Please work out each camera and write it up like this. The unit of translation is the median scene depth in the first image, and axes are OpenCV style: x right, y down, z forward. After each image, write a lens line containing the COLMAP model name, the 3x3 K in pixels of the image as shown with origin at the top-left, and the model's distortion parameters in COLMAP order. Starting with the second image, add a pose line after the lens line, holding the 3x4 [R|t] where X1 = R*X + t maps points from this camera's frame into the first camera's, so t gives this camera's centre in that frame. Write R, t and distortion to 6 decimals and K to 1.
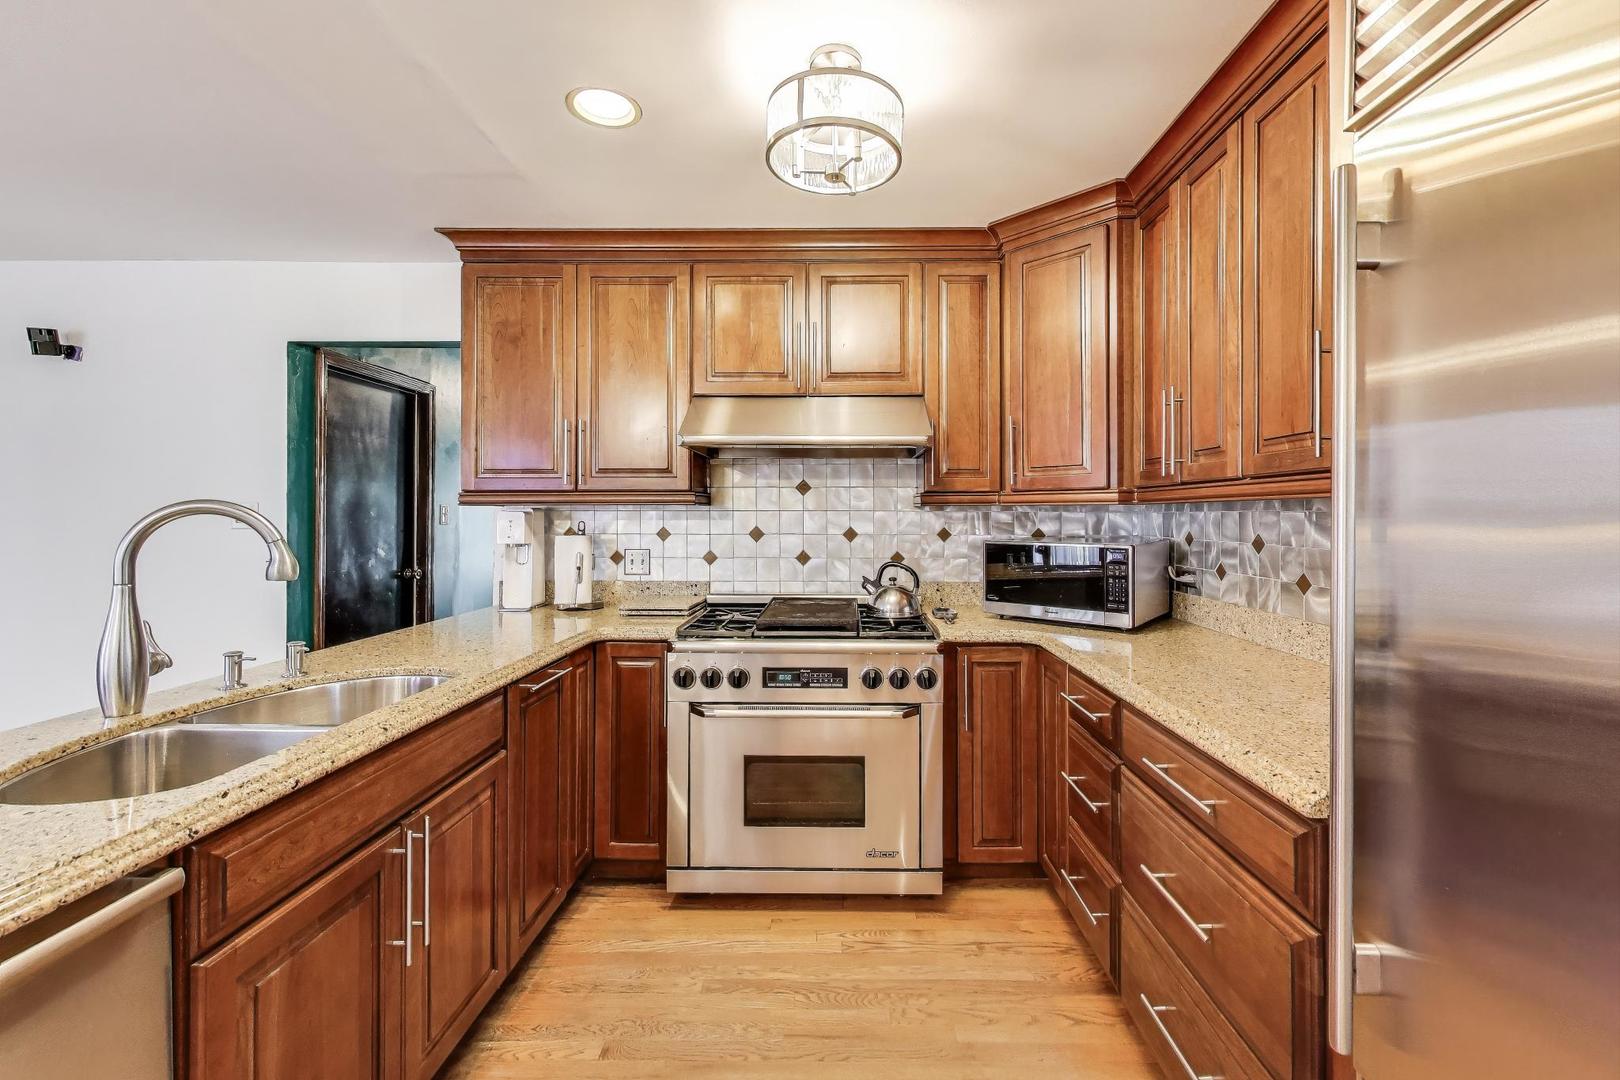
lens RADIAL K [[648.9, 0, 815.1], [0, 648.9, 523.6], [0, 0, 1]] dist [-0.011895, -0.000007]
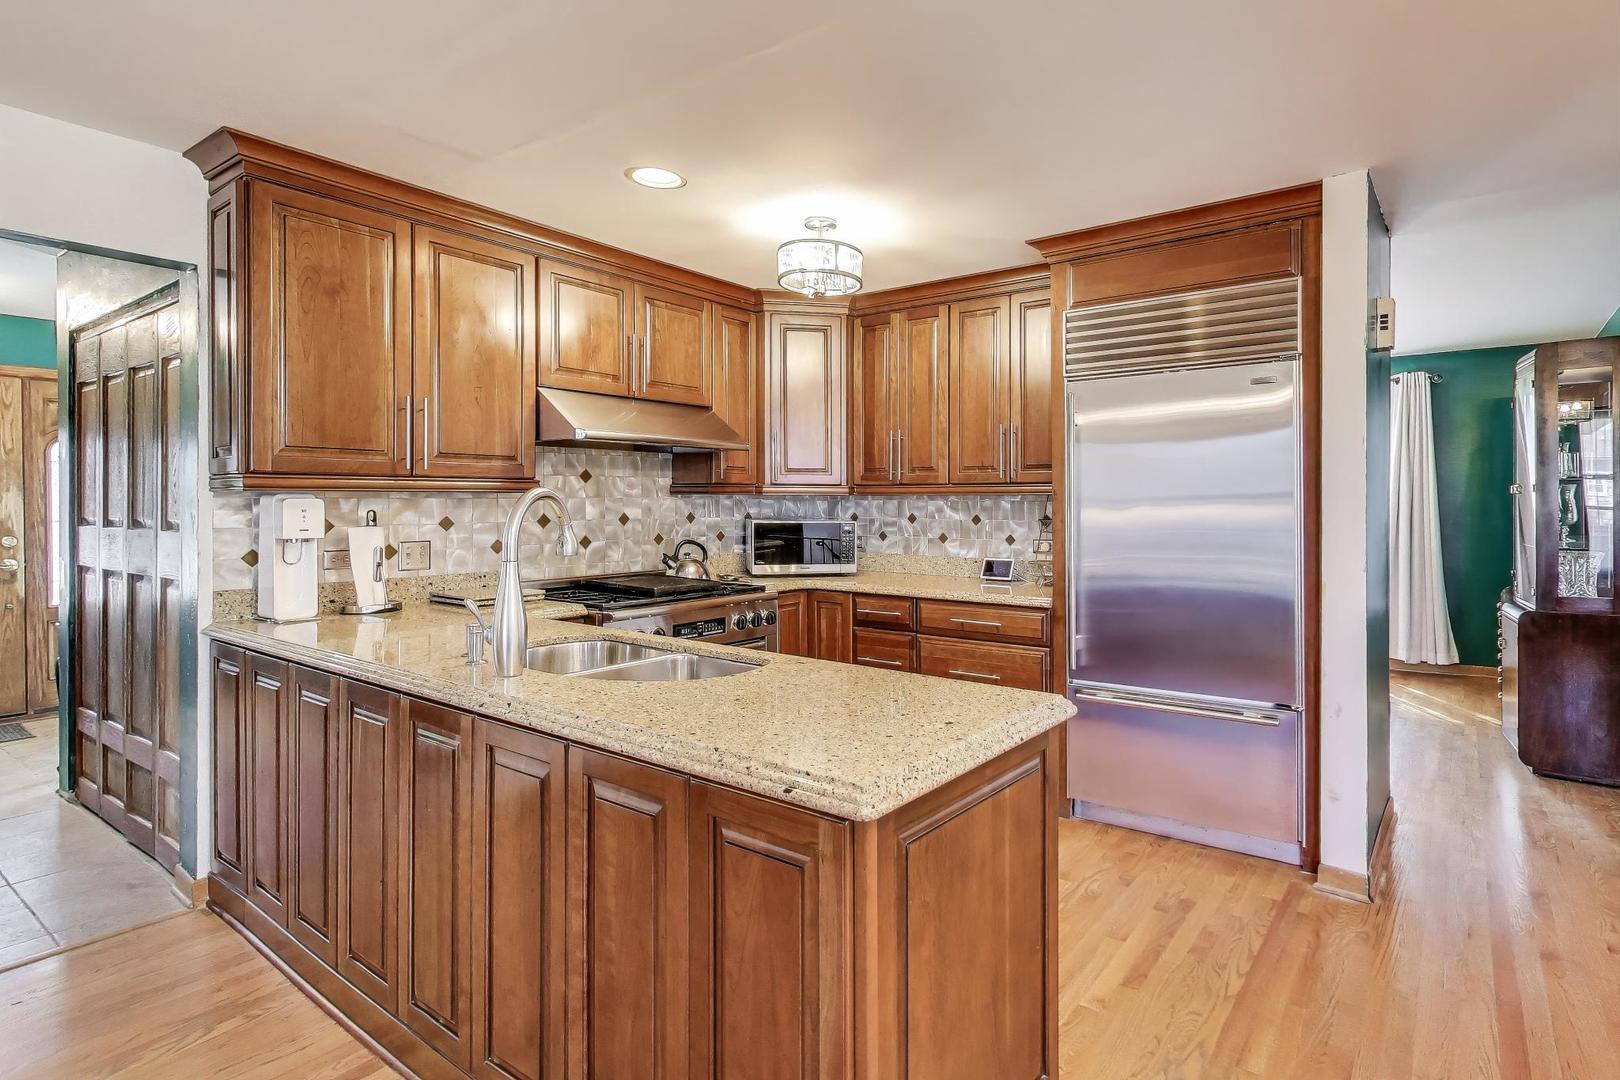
lens RADIAL K [[854.9, 0, 810.7], [0, 854.9, 524.5], [0, 0, 1]] dist [0.001960, 0.000211]
pose [[0.614014, -0.021803, 0.788994, -1.008029], [0.007645, 0.999736, 0.021678, -0.003712], [-0.789258, -0.007278, 0.614019, -0.176751]]
